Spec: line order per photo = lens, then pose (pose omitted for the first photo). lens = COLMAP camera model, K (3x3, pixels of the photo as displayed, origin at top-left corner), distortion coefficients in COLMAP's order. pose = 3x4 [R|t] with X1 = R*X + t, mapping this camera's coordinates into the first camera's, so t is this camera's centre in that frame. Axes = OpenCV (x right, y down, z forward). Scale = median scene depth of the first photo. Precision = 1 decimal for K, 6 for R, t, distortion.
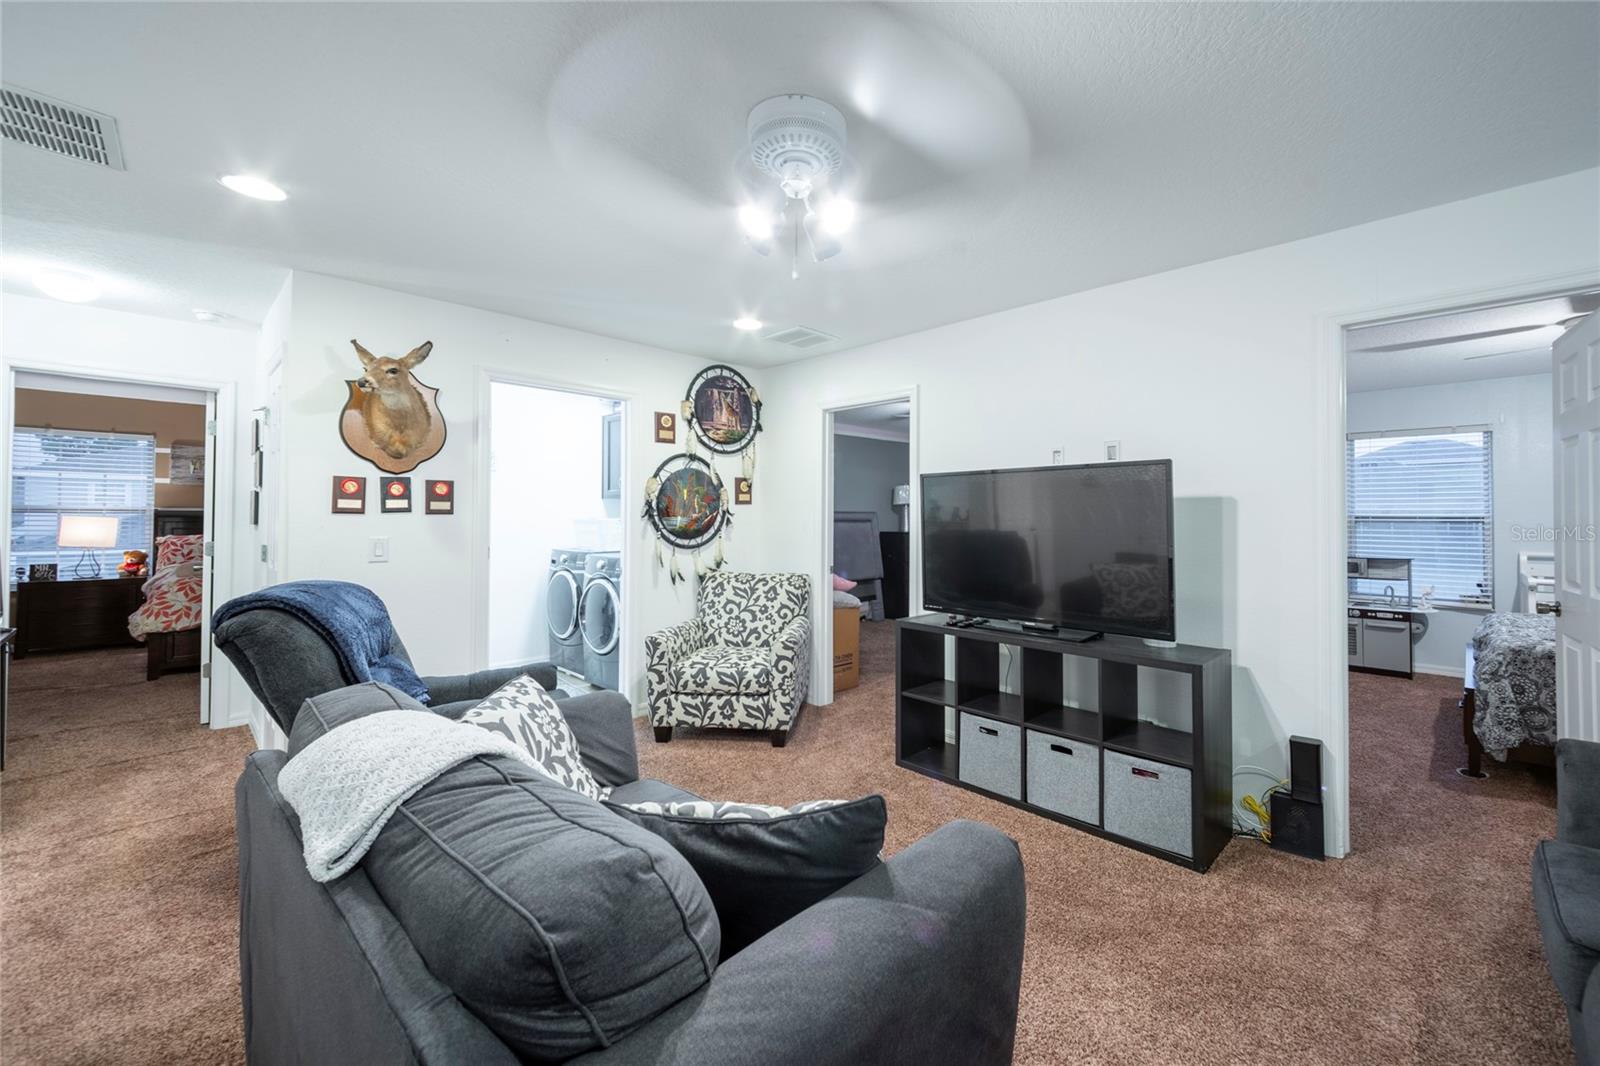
lens RADIAL K [[617.7, 0, 872.4], [0, 617.7, 508.4], [0, 0, 1]] dist [0.002225, -0.001072]
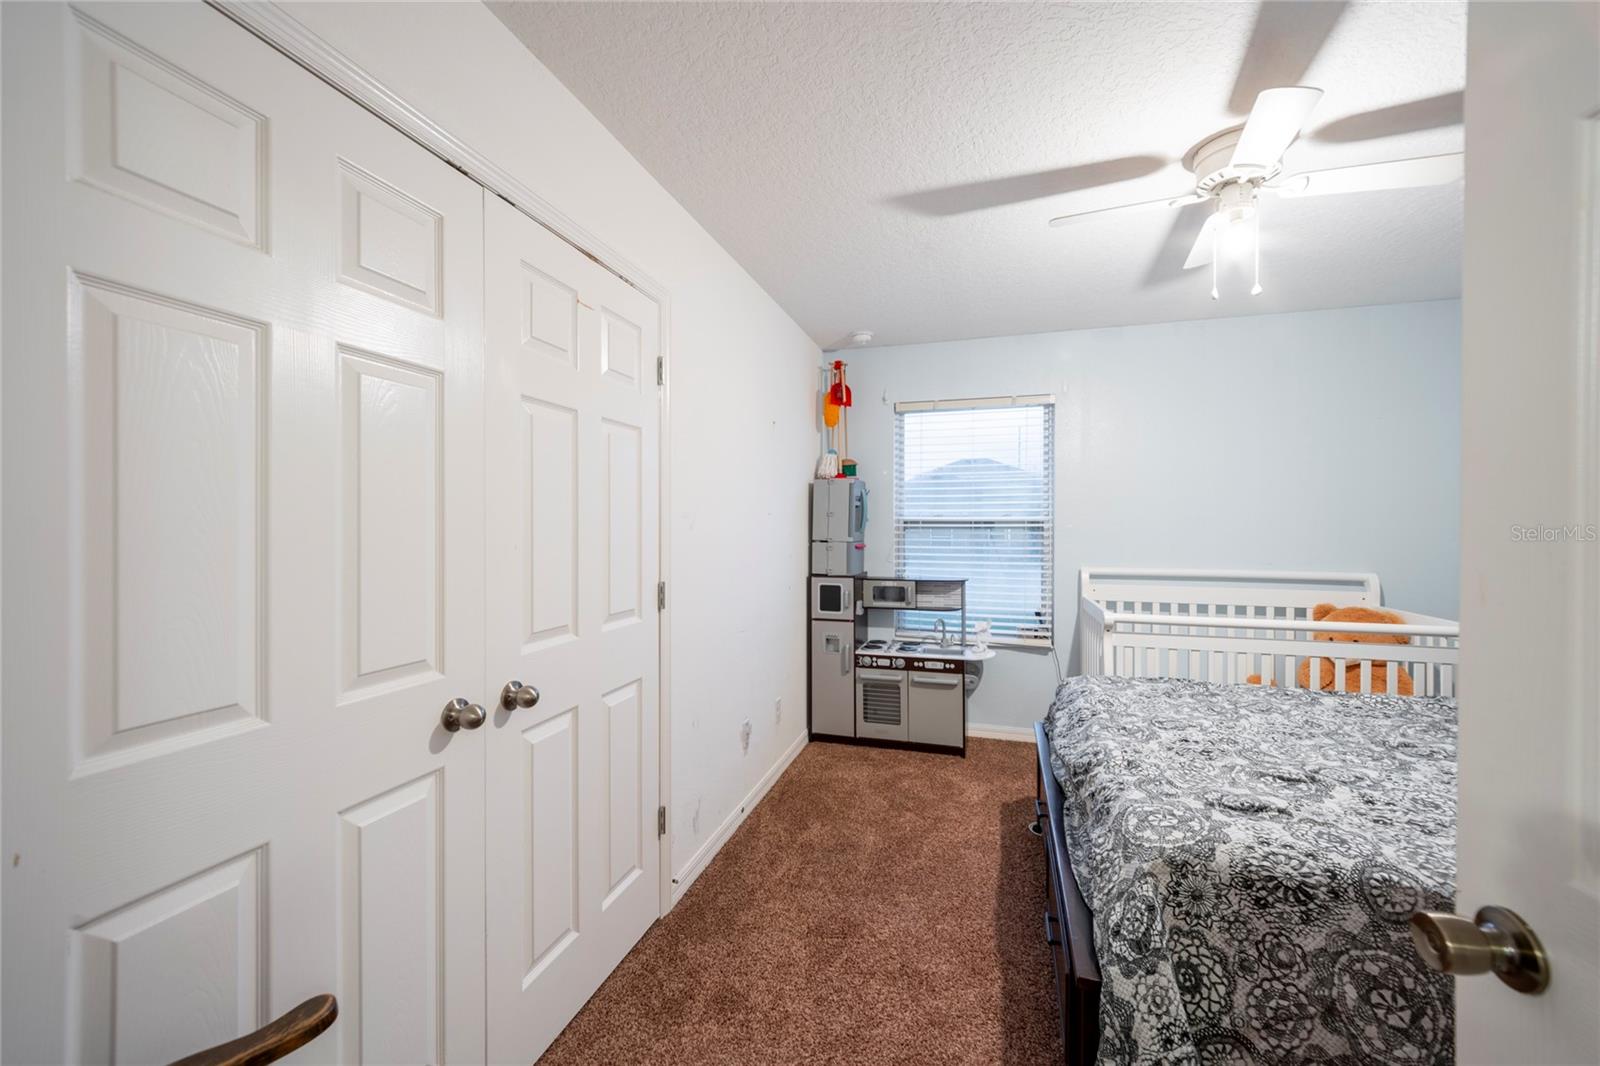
lens RADIAL K [[617.7, 0, 789.8], [0, 617.7, 527.4], [0, 0, 1]] dist [0.002225, -0.001072]
pose [[0.904494, -0.007306, 0.426424, 0.557662], [-0.001677, 0.999785, 0.020688, 0.010426], [-0.426483, -0.019427, 0.904287, 0.641542]]
